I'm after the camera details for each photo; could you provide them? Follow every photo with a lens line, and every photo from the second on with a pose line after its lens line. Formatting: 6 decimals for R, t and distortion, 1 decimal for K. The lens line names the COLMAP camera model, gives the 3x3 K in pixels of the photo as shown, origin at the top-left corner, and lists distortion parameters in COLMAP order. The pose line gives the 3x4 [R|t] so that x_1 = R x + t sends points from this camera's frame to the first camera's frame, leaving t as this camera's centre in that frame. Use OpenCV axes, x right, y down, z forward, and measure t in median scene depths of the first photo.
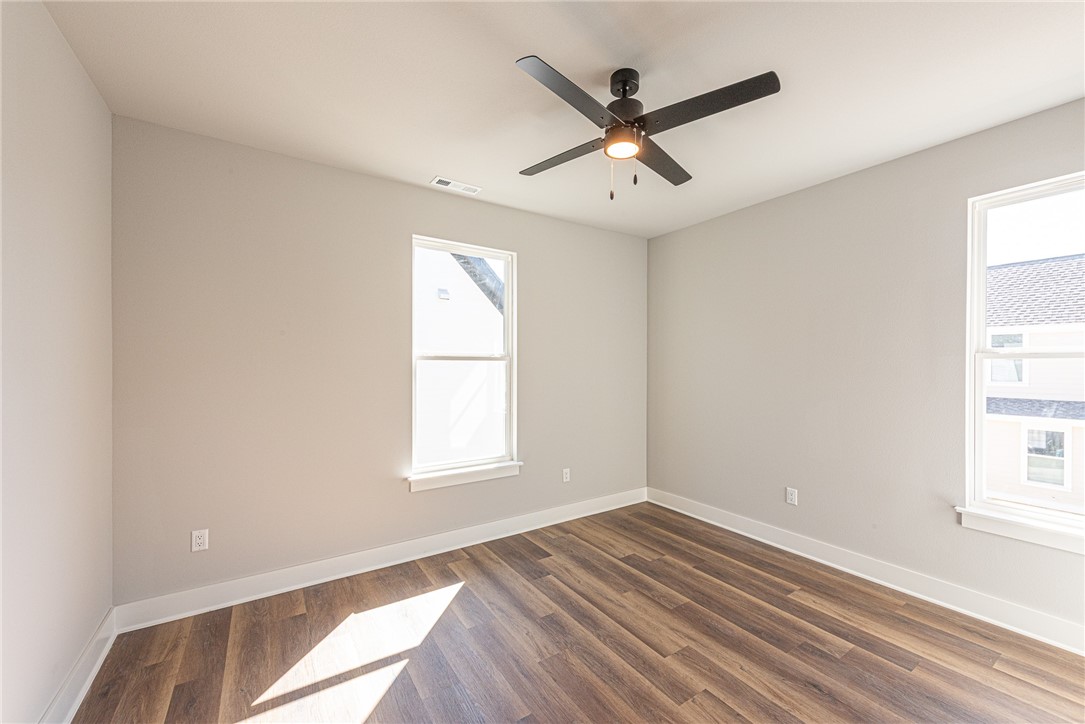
lens RADIAL K [[439.7, 0, 529.4], [0, 439.7, 365.0], [0, 0, 1]] dist [0.023949, -0.008124]
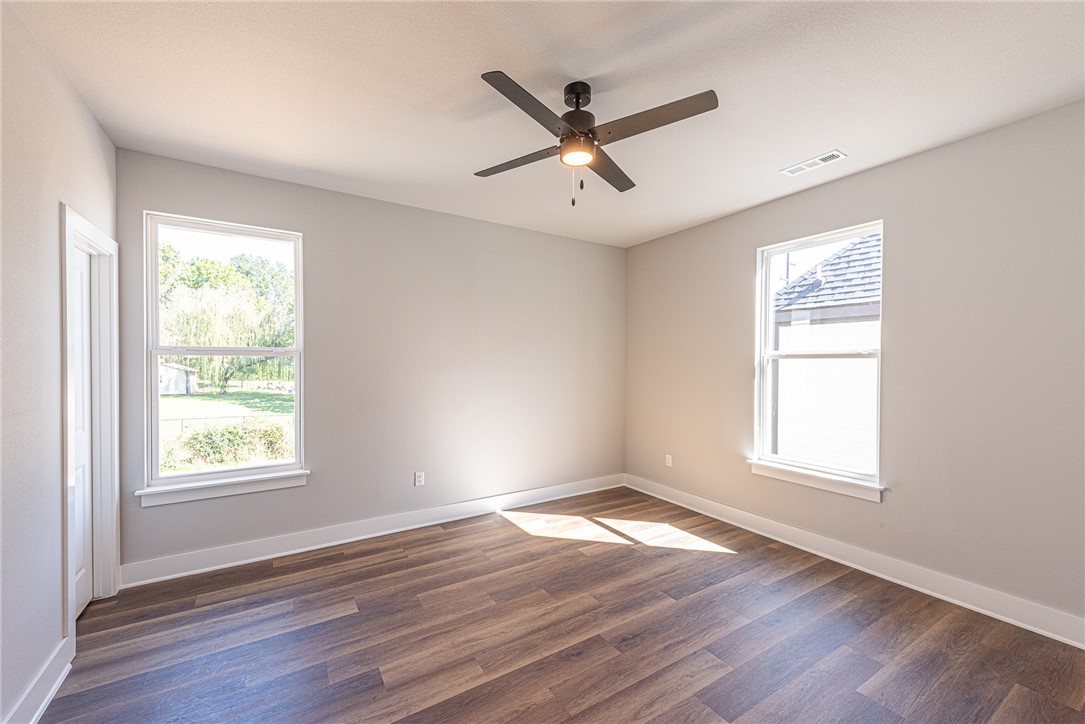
lens RADIAL K [[439.7, 0, 529.4], [0, 439.7, 365.0], [0, 0, 1]] dist [0.023949, -0.008124]
pose [[-0.072374, 0.014518, -0.997272, 1.072848], [0.034526, 0.999331, 0.012043, -0.036849], [0.996780, -0.033560, -0.072827, 0.567957]]
